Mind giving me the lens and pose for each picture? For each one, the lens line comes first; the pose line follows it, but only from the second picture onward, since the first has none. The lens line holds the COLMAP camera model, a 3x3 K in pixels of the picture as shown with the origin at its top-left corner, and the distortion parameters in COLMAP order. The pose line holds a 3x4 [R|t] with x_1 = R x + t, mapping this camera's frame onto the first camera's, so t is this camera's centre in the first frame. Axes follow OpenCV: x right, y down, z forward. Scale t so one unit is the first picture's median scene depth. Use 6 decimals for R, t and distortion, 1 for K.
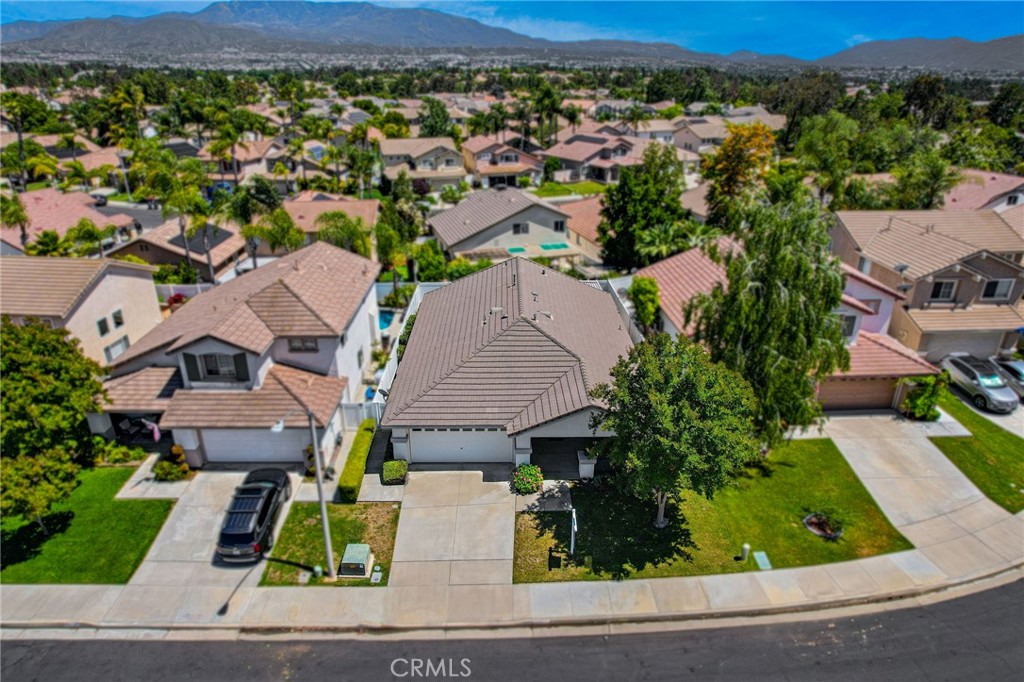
lens RADIAL K [[644.9, 0, 512.0], [0, 644.9, 341.0], [0, 0, 1]] dist [-0.029859, 0.004705]
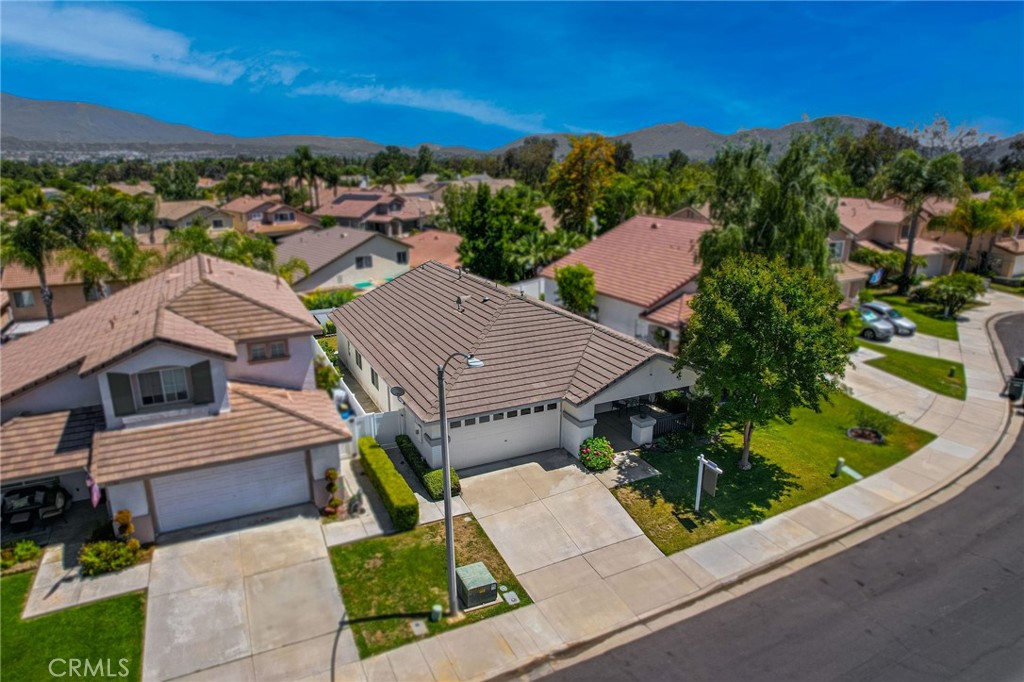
lens RADIAL K [[644.9, 0, 512.0], [0, 644.9, 341.0], [0, 0, 1]] dist [-0.029859, 0.004705]
pose [[0.905945, -0.124746, 0.404601, -0.396341], [0.174633, 0.980632, -0.088675, 0.117749], [-0.385703, 0.150992, 0.910184, 0.228805]]
